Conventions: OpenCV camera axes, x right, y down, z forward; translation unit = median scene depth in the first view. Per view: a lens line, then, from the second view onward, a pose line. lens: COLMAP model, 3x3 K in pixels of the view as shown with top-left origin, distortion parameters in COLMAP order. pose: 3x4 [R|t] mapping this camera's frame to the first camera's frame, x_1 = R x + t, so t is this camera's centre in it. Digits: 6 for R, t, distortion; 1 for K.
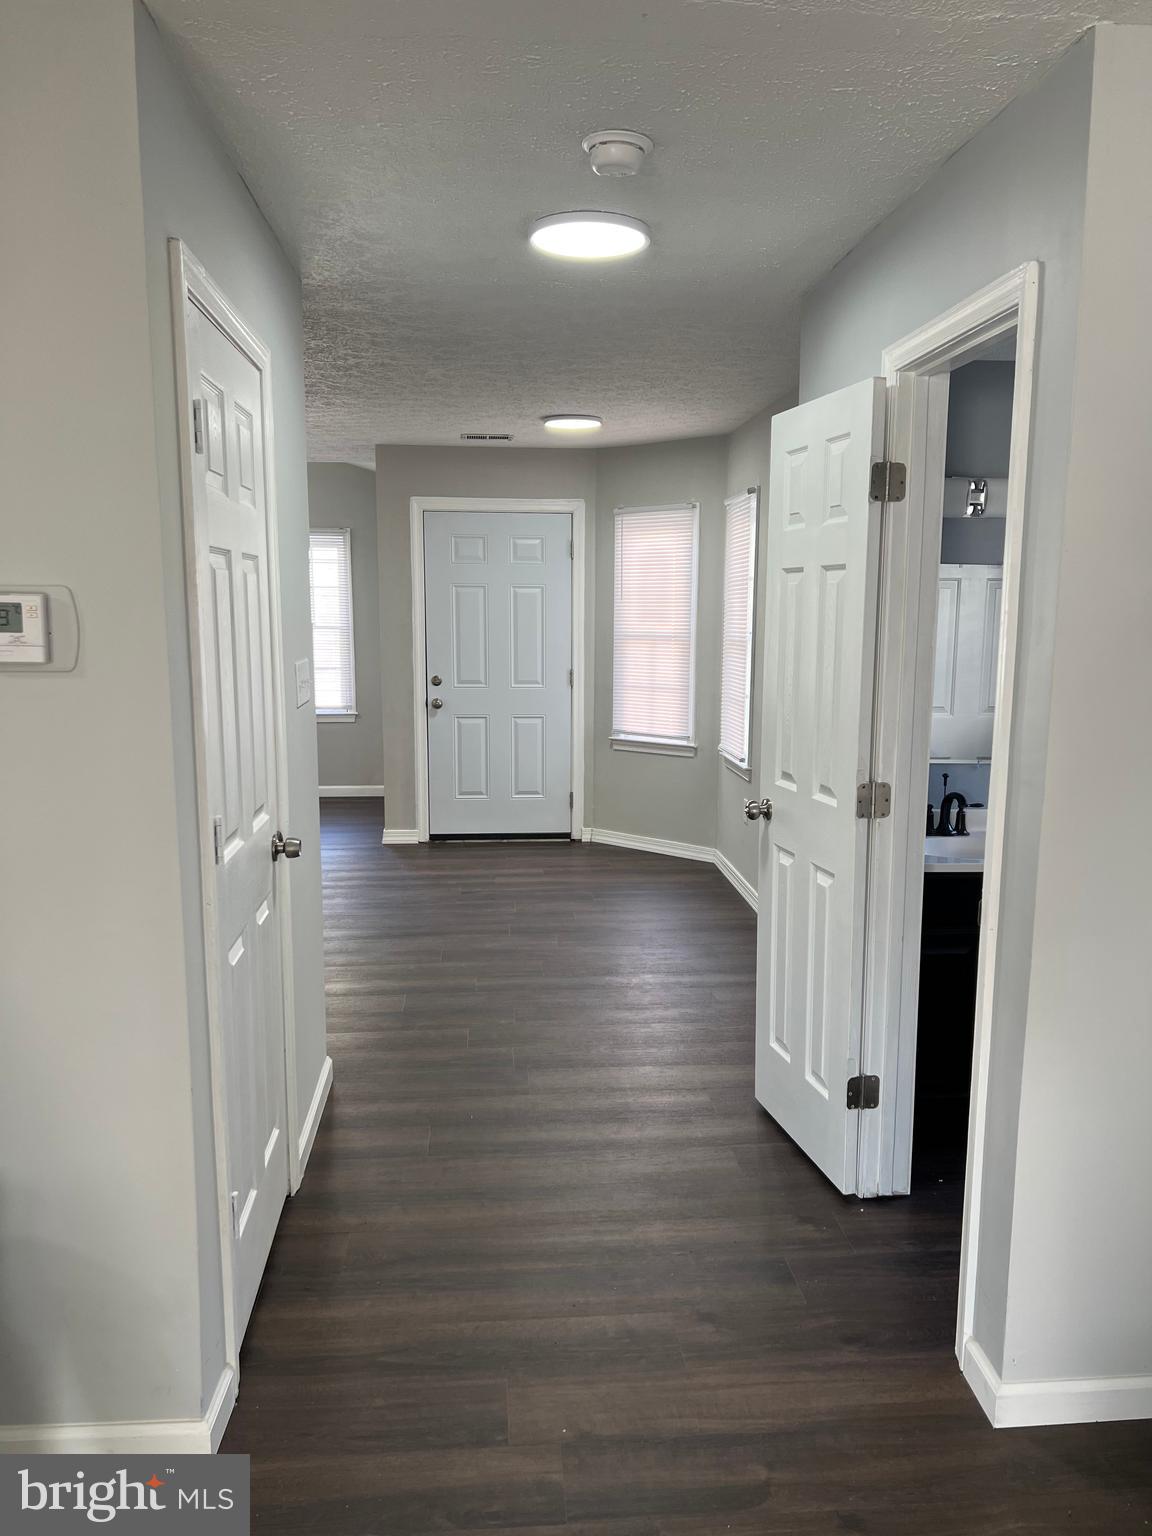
lens RADIAL K [[1178.6, 0, 577.2], [0, 1178.6, 774.3], [0, 0, 1]] dist [0.091365, -0.023554]
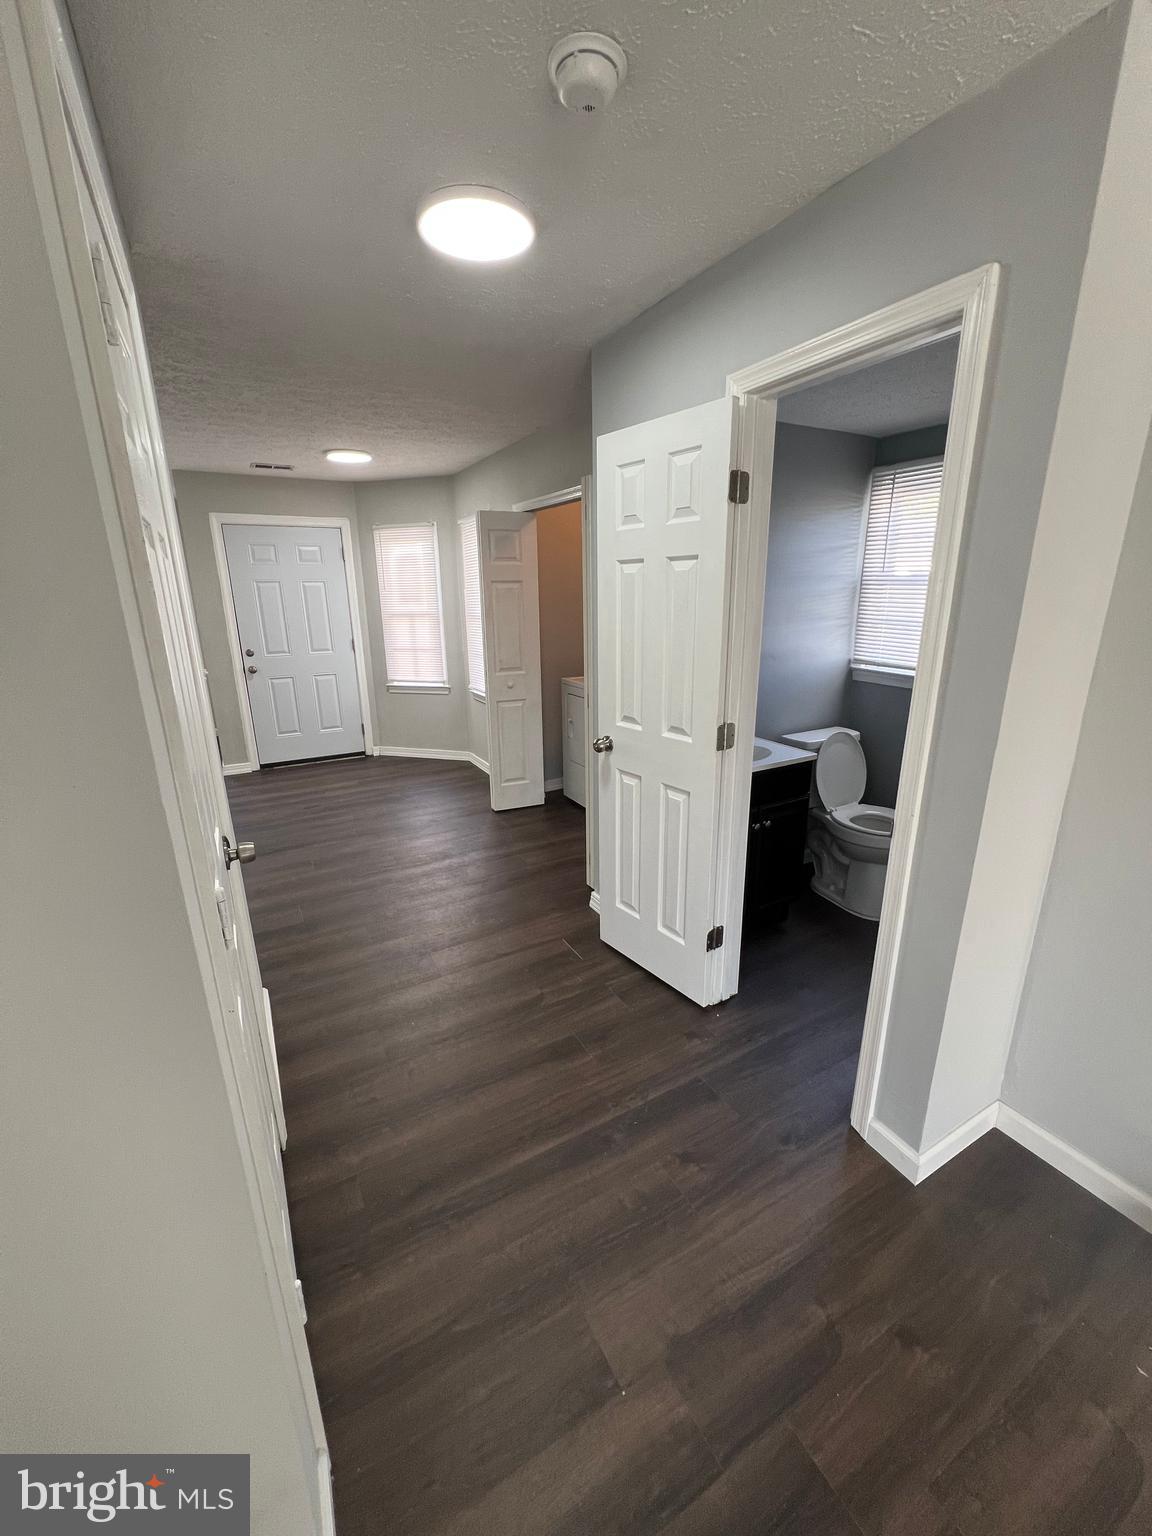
lens RADIAL K [[616.5, 0, 570.2], [0, 616.5, 761.2], [0, 0, 1]] dist [0.004274, 0.003122]
pose [[0.908913, -0.128764, 0.396608, -0.102078], [0.078686, 0.987003, 0.140119, -0.033524], [-0.409495, -0.096149, 0.907231, 0.235070]]
